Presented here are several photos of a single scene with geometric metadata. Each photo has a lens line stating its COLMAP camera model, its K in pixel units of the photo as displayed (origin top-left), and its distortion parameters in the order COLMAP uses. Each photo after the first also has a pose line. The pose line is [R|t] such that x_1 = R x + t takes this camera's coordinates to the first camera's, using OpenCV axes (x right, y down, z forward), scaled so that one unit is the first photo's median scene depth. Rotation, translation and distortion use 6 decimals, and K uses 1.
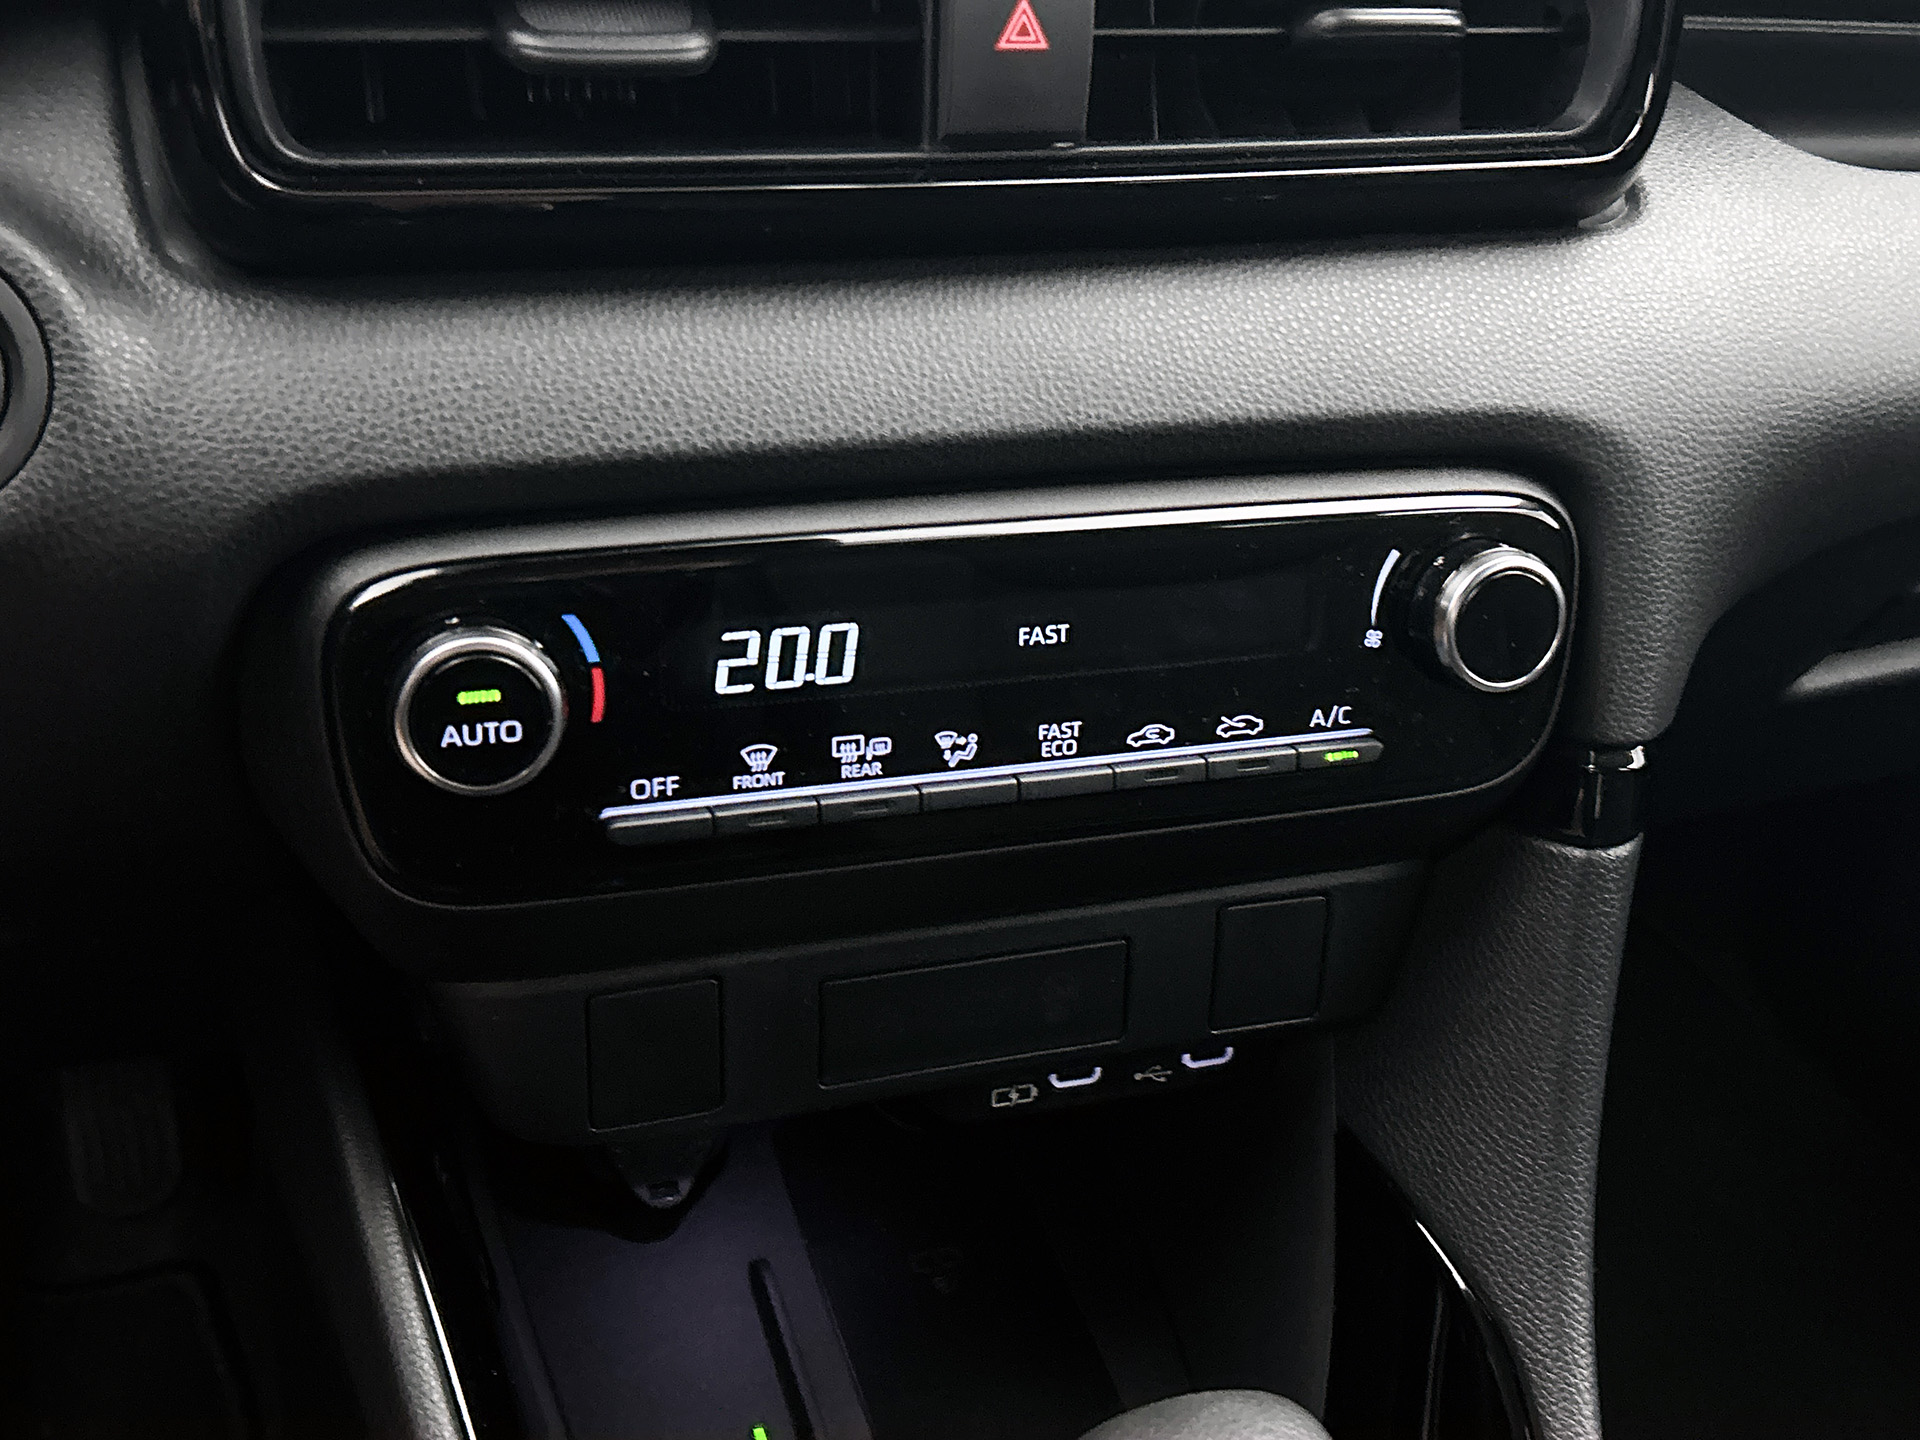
lens RADIAL K [[2025.1, 0, 942.3], [0, 2025.1, 714.6], [0, 0, 1]] dist [0.058328, 0.000000]
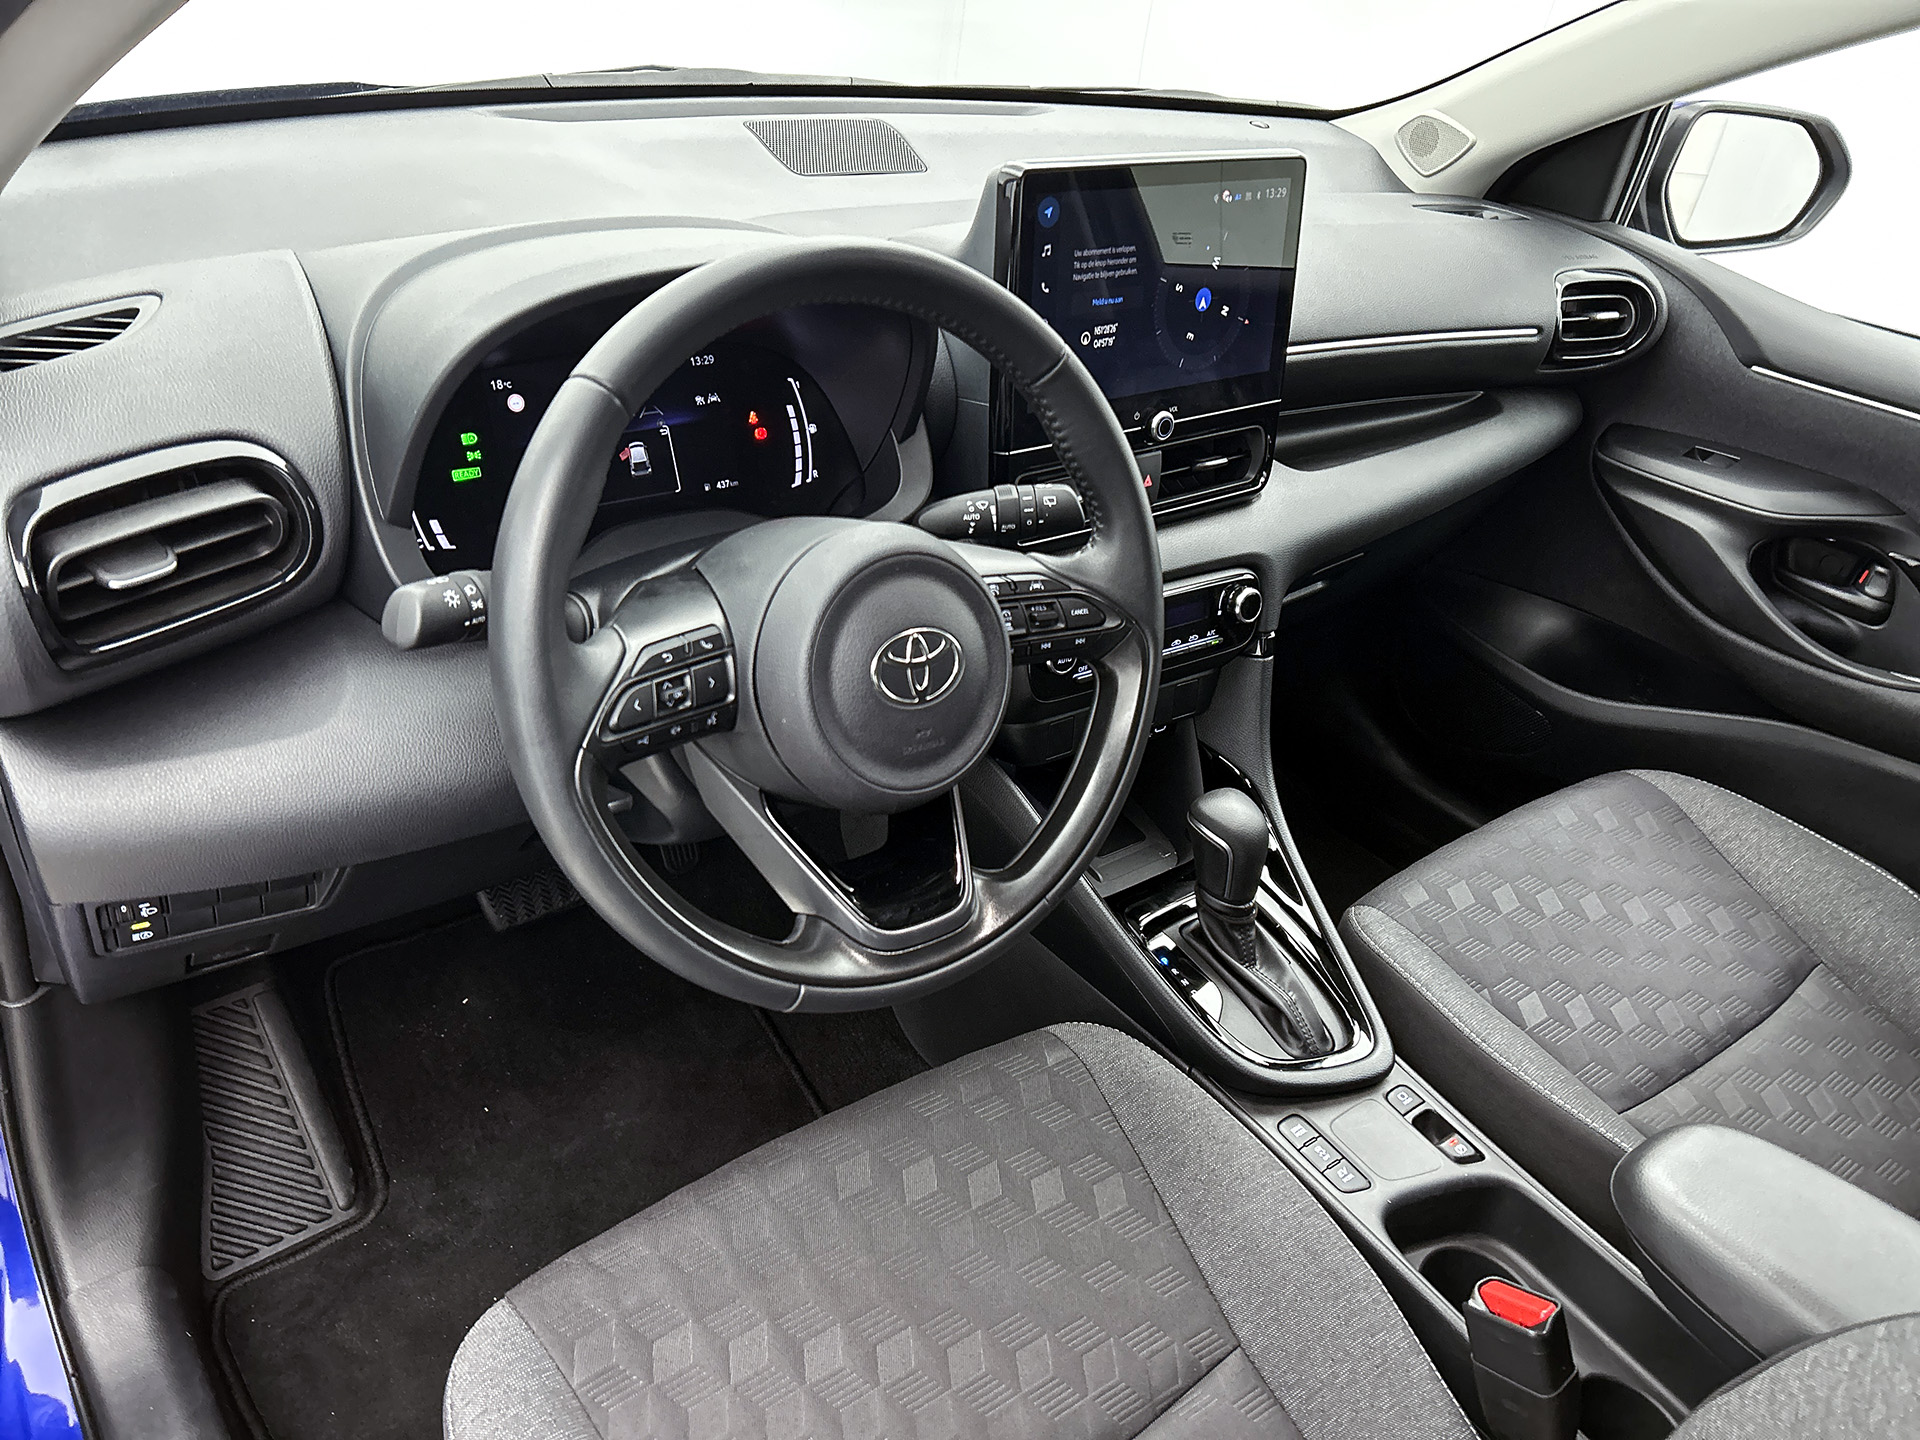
lens RADIAL K [[1461.1, 0, 970.5], [0, 1461.1, 718.4], [0, 0, 1]] dist [0.026838, -0.013895]
pose [[0.951322, -0.128030, 0.280346, -1.161041], [0.108267, 0.990486, 0.084947, -0.136282], [-0.288555, -0.050460, 0.956133, -1.746183]]
